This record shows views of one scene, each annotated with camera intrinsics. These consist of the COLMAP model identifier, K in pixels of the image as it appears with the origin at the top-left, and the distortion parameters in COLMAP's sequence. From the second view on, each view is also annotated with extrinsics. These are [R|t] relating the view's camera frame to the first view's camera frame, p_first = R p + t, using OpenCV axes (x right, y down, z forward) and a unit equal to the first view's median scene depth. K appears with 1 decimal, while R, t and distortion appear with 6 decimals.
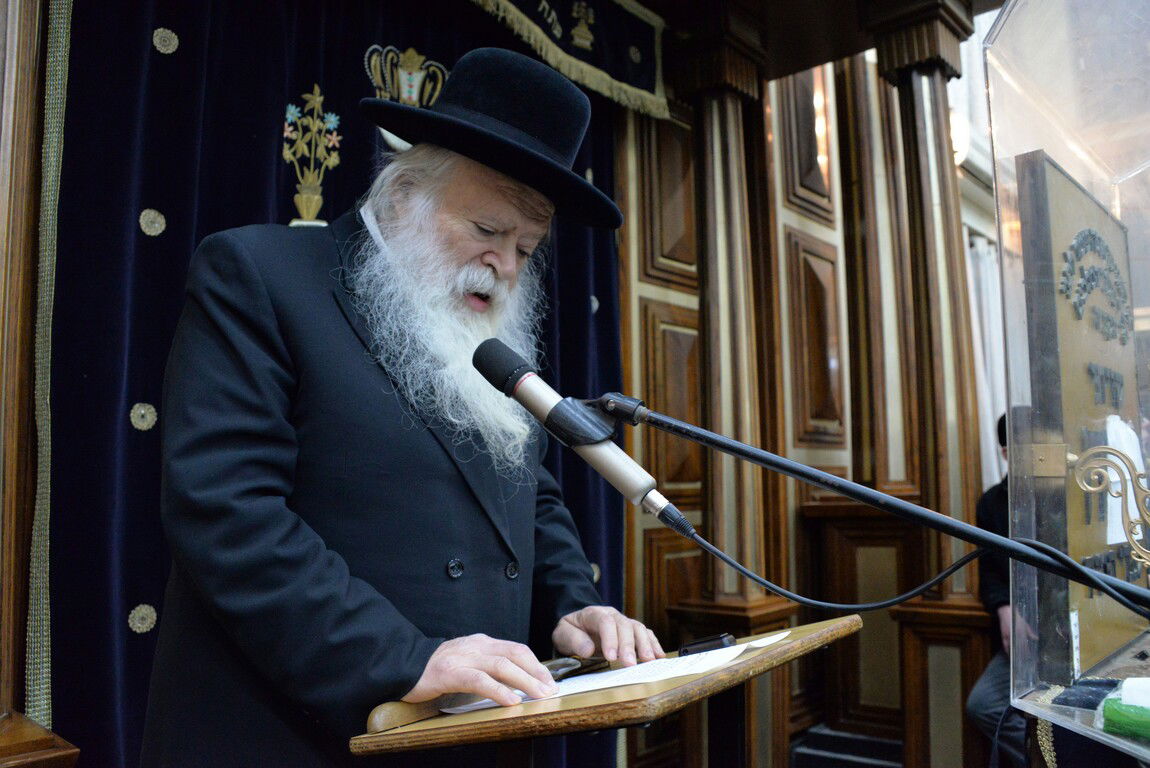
lens RADIAL K [[920.0, 0, 575.0], [0, 920.0, 384.0], [0, 0, 1]] dist [-0.193615, 0.151746]
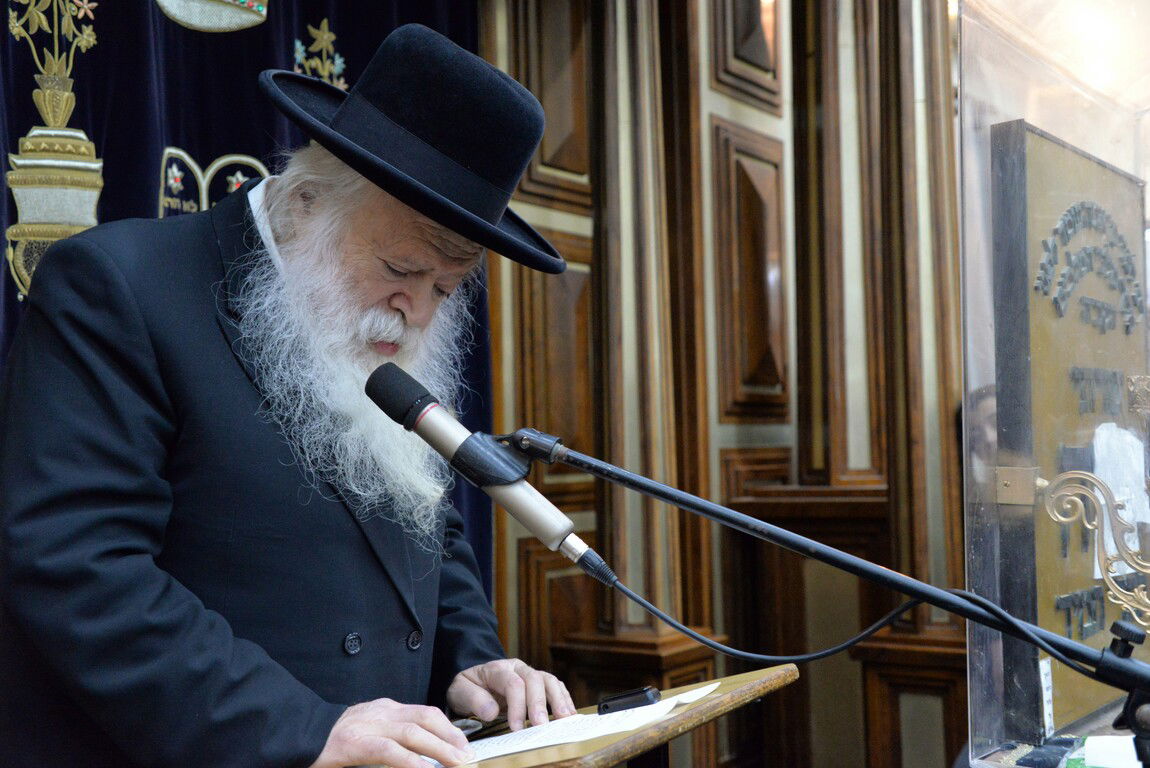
lens RADIAL K [[1406.8, 0, 575.0], [0, 1406.8, 384.0], [0, 0, 1]] dist [0.089463, 0.016380]
pose [[0.990957, -0.005100, 0.134080, -0.042374], [-0.003578, 0.997918, 0.064403, -0.053410], [-0.134130, -0.064301, 0.988875, -0.169391]]
